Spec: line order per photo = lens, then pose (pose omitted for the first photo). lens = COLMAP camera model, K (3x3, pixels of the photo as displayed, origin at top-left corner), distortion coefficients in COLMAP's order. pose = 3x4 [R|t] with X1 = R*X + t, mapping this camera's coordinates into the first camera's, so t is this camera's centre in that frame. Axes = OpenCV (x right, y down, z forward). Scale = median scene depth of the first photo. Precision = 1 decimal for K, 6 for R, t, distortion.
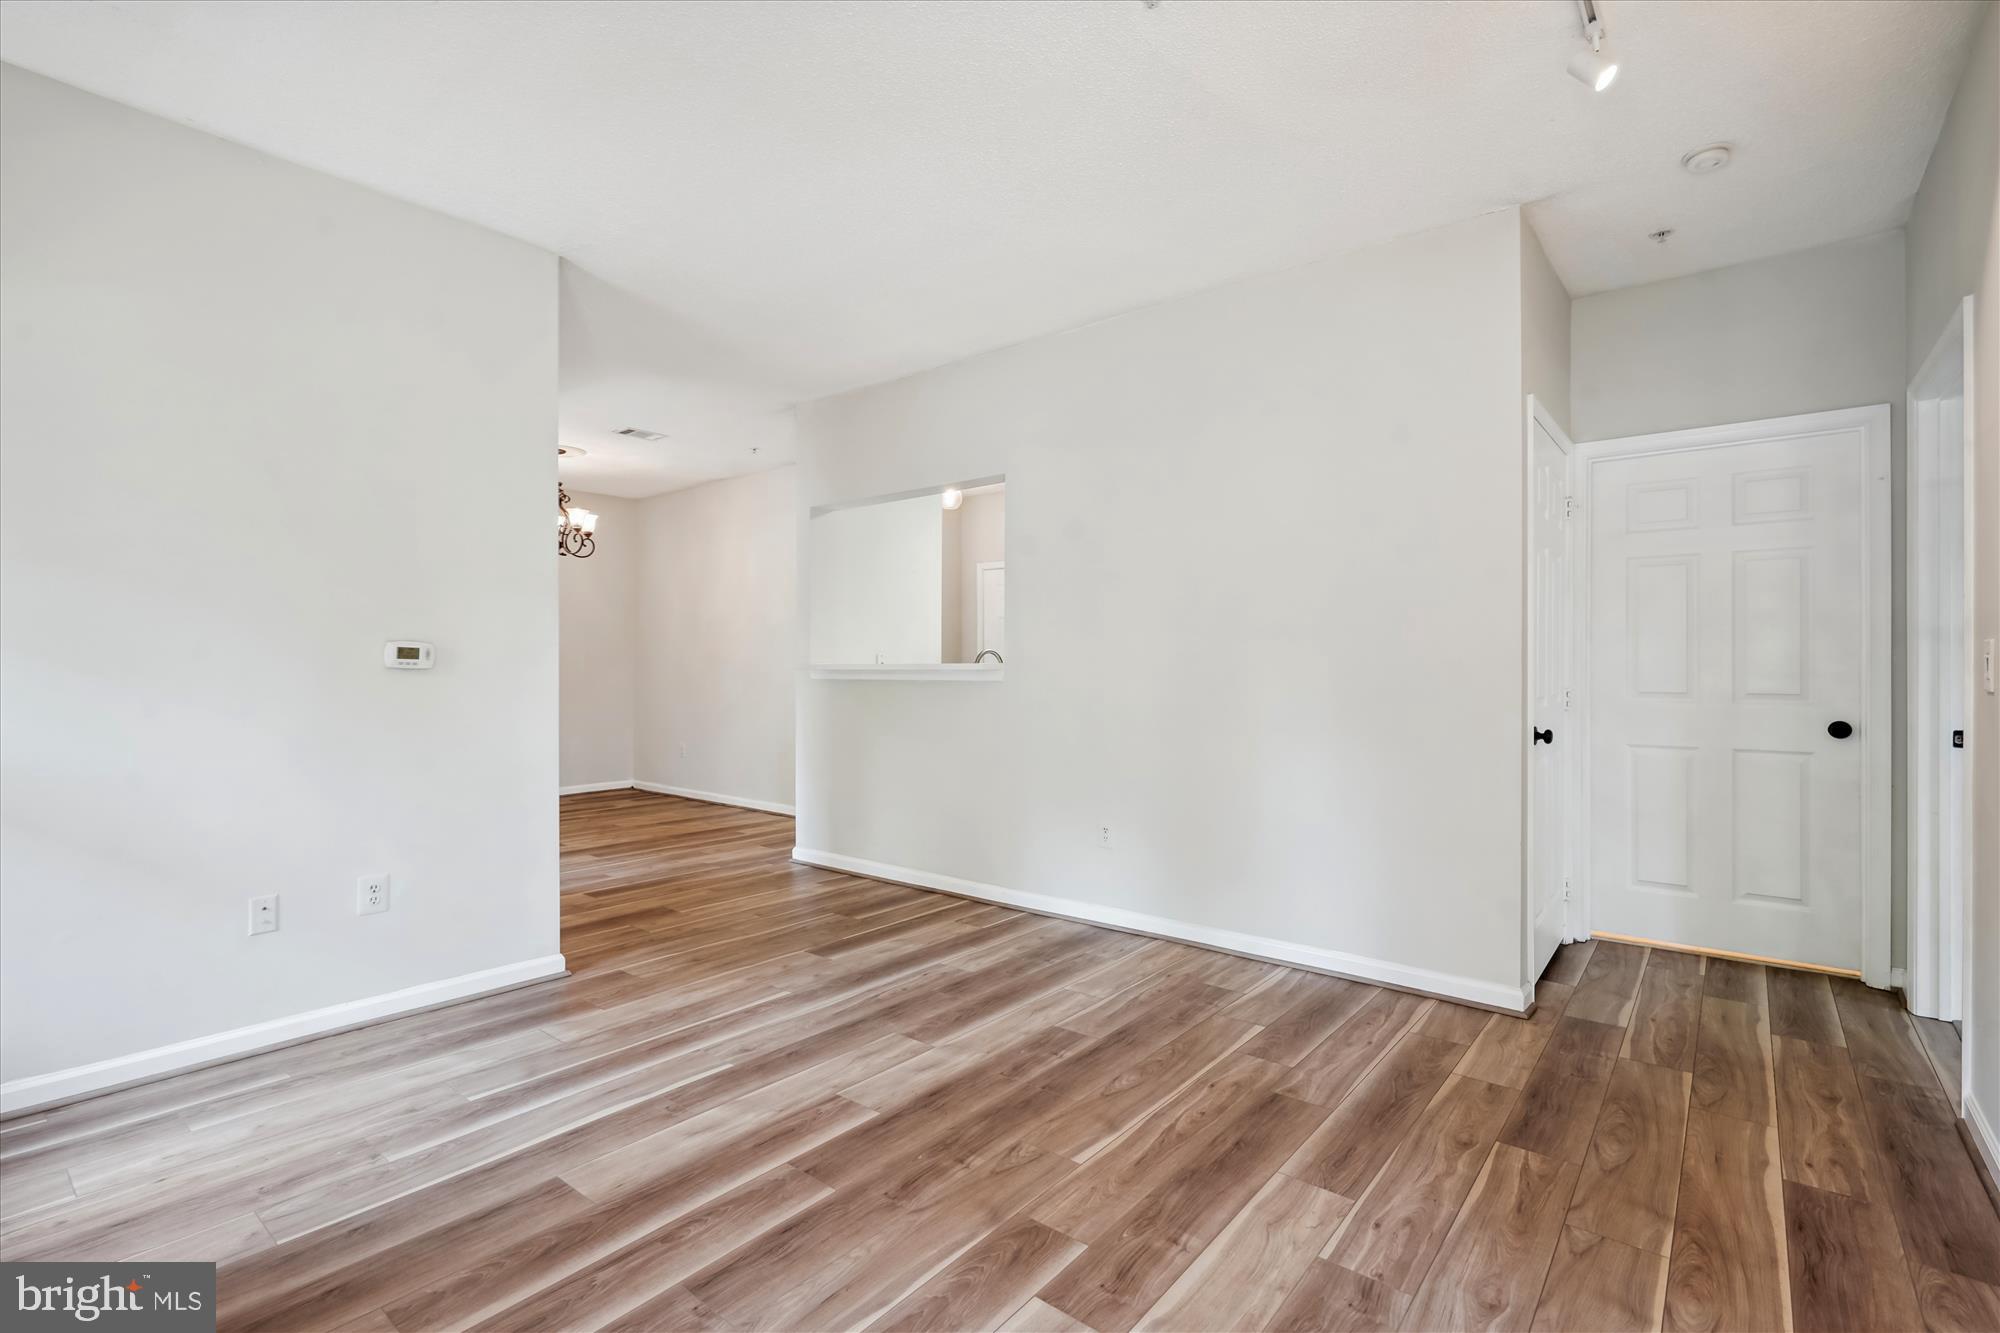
lens RADIAL K [[917.5, 0, 998.3], [0, 917.5, 657.1], [0, 0, 1]] dist [-0.004584, -0.000082]
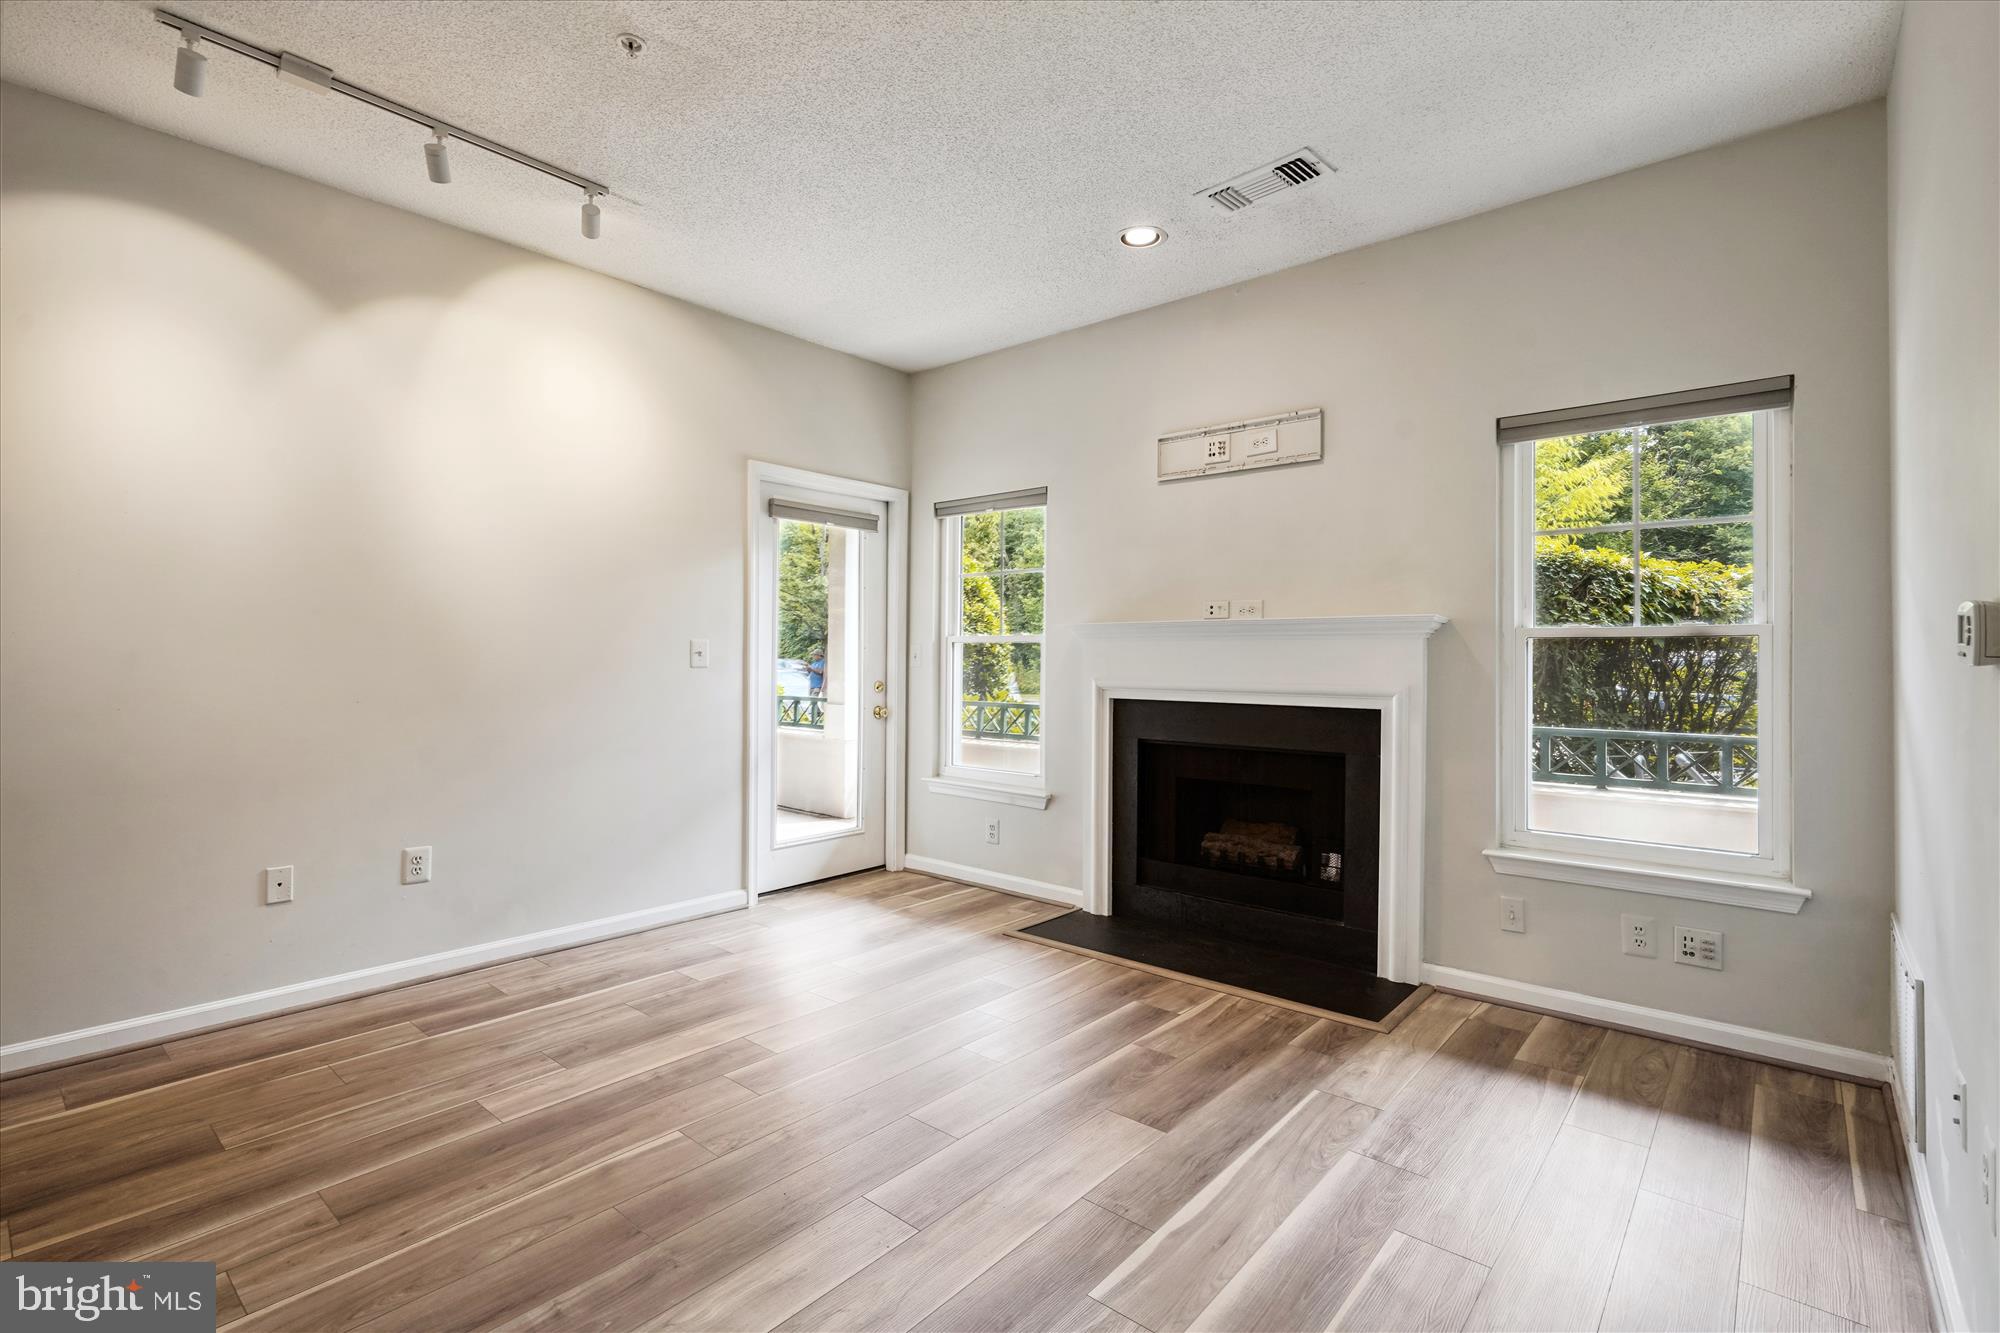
lens RADIAL K [[917.5, 0, 998.3], [0, 917.5, 657.1], [0, 0, 1]] dist [-0.004584, -0.000082]
pose [[-0.999558, -0.004555, 0.029381, -0.252832], [-0.004834, 0.999944, -0.009434, 0.014372], [-0.029336, -0.009571, -0.999524, 1.685607]]
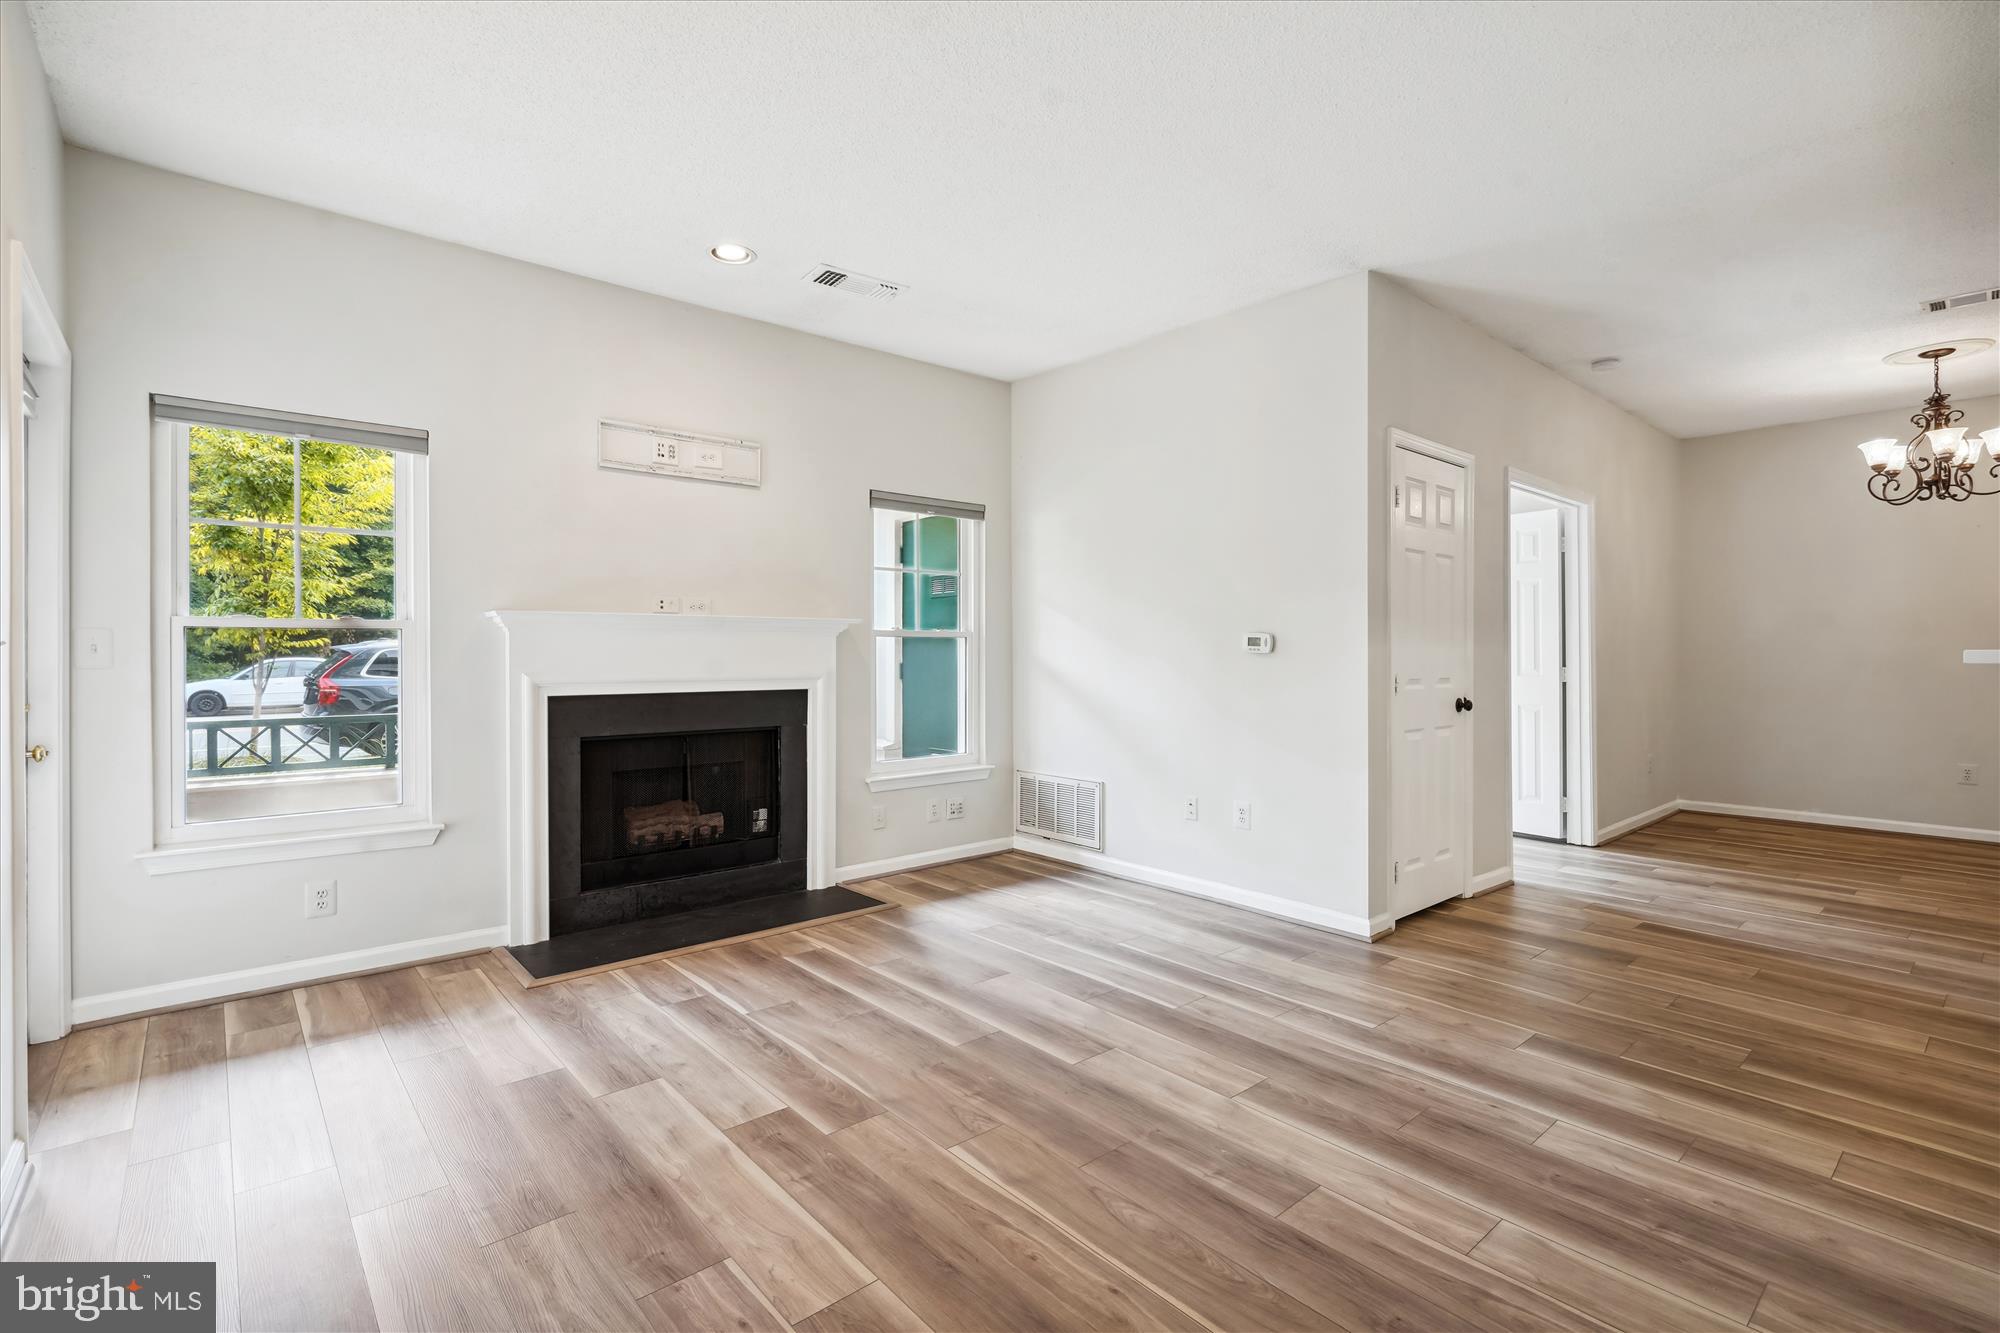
lens RADIAL K [[917.5, 0, 998.3], [0, 917.5, 657.1], [0, 0, 1]] dist [-0.004584, -0.000082]
pose [[-0.174178, 0.007424, -0.984686, 0.879050], [0.006887, 0.999956, 0.006321, 0.005623], [0.984690, -0.005681, -0.174221, 1.016257]]
